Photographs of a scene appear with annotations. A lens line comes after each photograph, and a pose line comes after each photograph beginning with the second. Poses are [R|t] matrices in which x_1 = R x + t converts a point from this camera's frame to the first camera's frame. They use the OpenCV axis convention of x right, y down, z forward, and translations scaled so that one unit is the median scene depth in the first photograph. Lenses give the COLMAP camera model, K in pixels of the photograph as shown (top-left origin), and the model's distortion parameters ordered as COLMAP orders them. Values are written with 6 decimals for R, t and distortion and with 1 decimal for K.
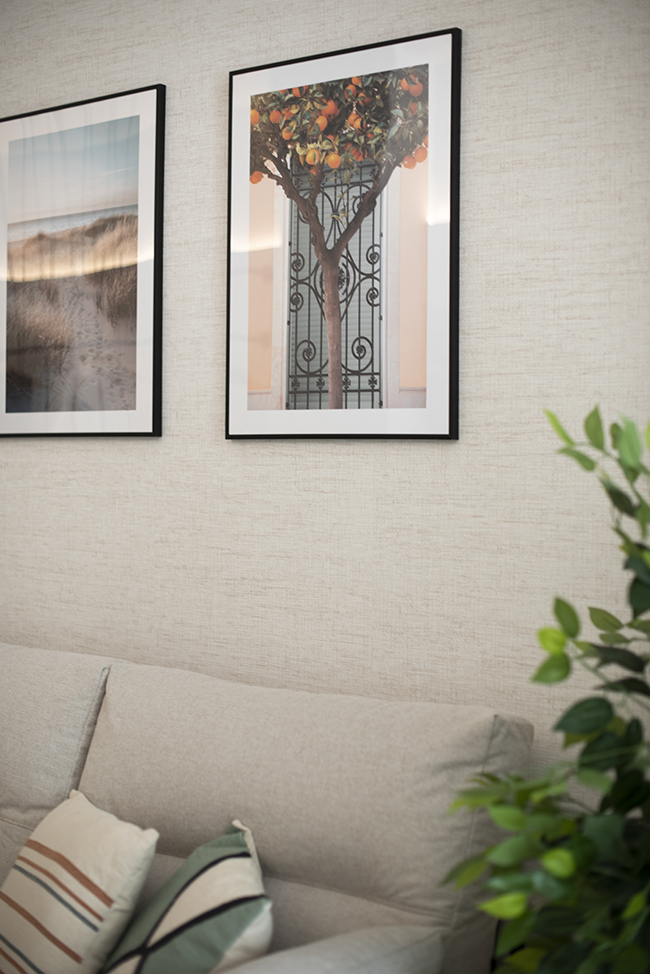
lens RADIAL K [[1433.3, 0, 324.2], [0, 1433.3, 483.3], [0, 0, 1]] dist [-0.135541, 0.000000]
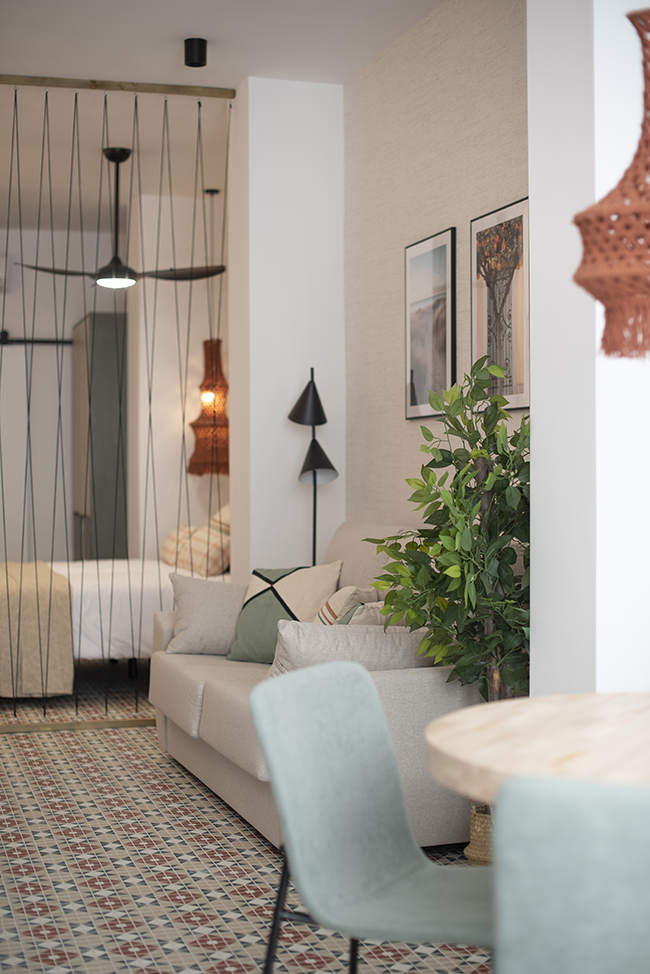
lens RADIAL K [[1433.3, 0, 327.5], [0, 1433.3, 482.4], [0, 0, 1]] dist [-0.135541, 0.000000]
pose [[0.808977, -0.008788, -0.587775, 0.960746], [0.002046, 0.999924, -0.012135, 0.088037], [0.587837, 0.008614, 0.808934, -0.696788]]
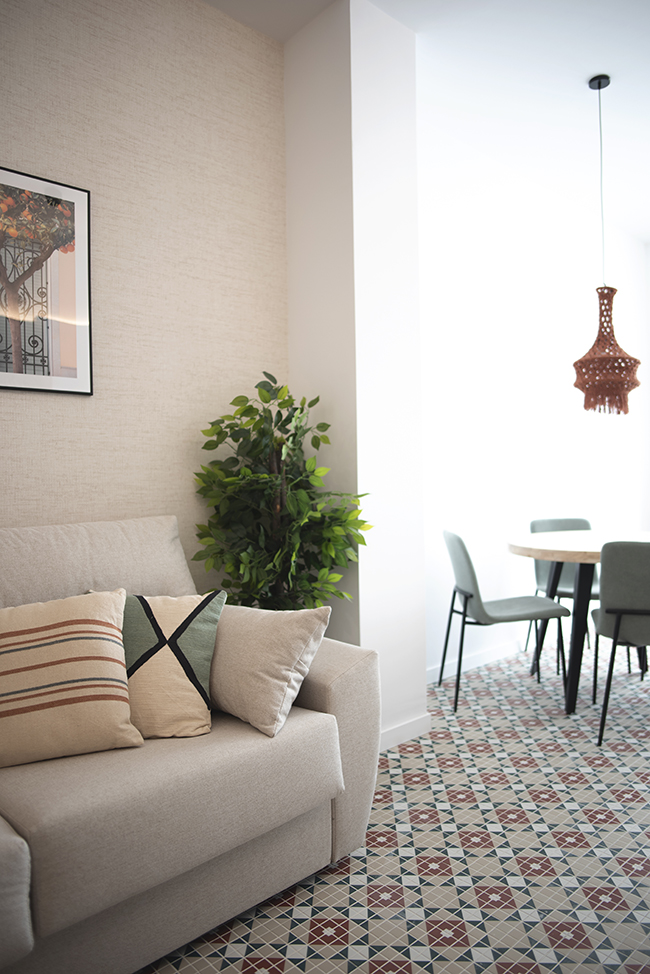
lens RADIAL K [[671.0, 0, 333.7], [0, 671.0, 473.3], [0, 0, 1]] dist [-0.045015, 0.019399]
pose [[0.180059, -0.014192, 0.983553, -0.743820], [0.032696, 0.999430, 0.008435, 0.079012], [-0.983112, 0.030639, 0.180420, 0.477361]]
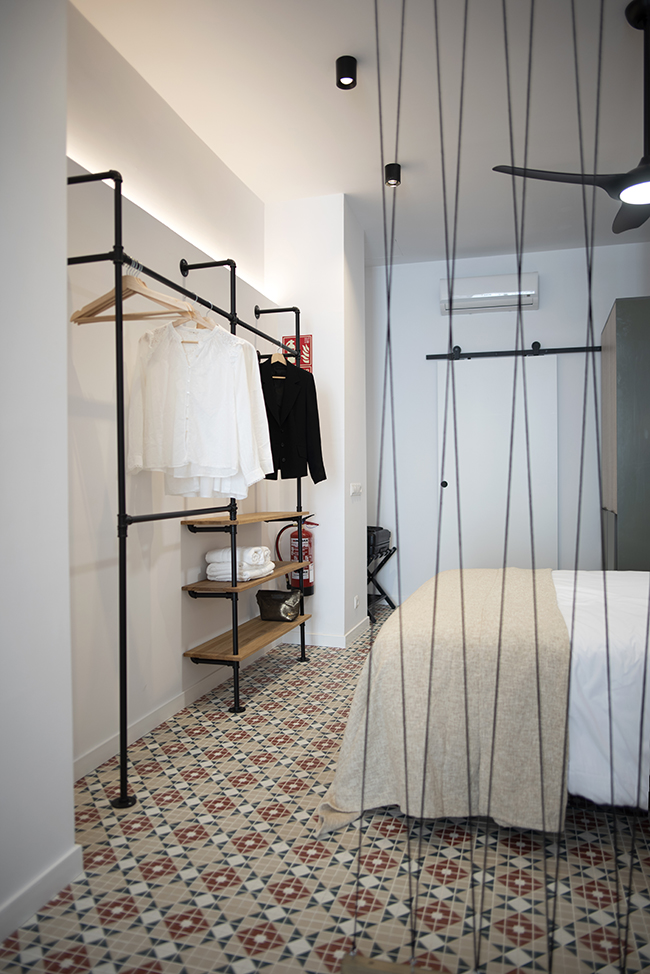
lens RADIAL K [[671.0, 0, 317.9], [0, 671.0, 494.7], [0, 0, 1]] dist [-0.045015, 0.019399]
pose [[0.335666, 0.012833, -0.941894, -0.510703], [-0.017580, 0.999818, 0.007357, 0.075011], [0.941817, 0.014089, 0.335830, 0.789636]]
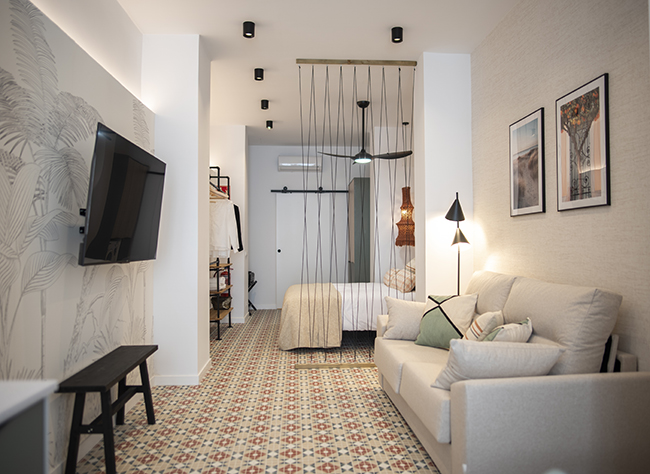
lens RADIAL K [[497.5, 0, 332.8], [0, 497.5, 229.6], [0, 0, 1]] dist [-0.040199, 0.011270]
pose [[0.657447, -0.034056, -0.752731, 0.477030], [-0.005646, 0.998727, -0.050117, 0.075175], [0.753480, 0.037199, 0.656418, -0.140885]]
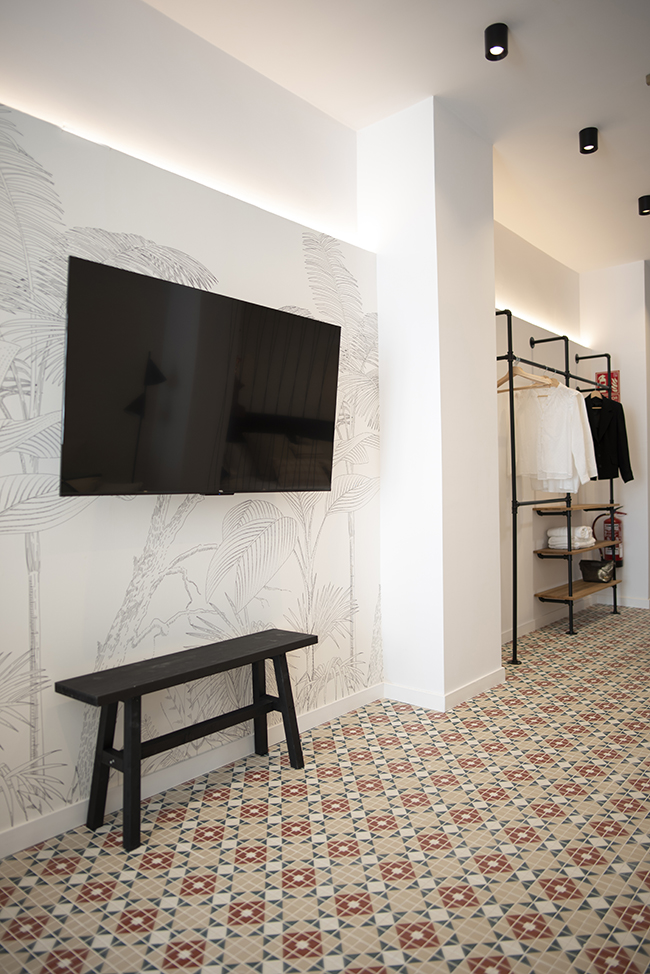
lens RADIAL K [[671.0, 0, 318.8], [0, 671.0, 483.5], [0, 0, 1]] dist [-0.045015, 0.019399]
pose [[-0.070110, -0.004703, -0.997528, 0.211567], [-0.013011, 0.999908, -0.003800, 0.082907], [0.997454, 0.012712, -0.070165, 0.478393]]
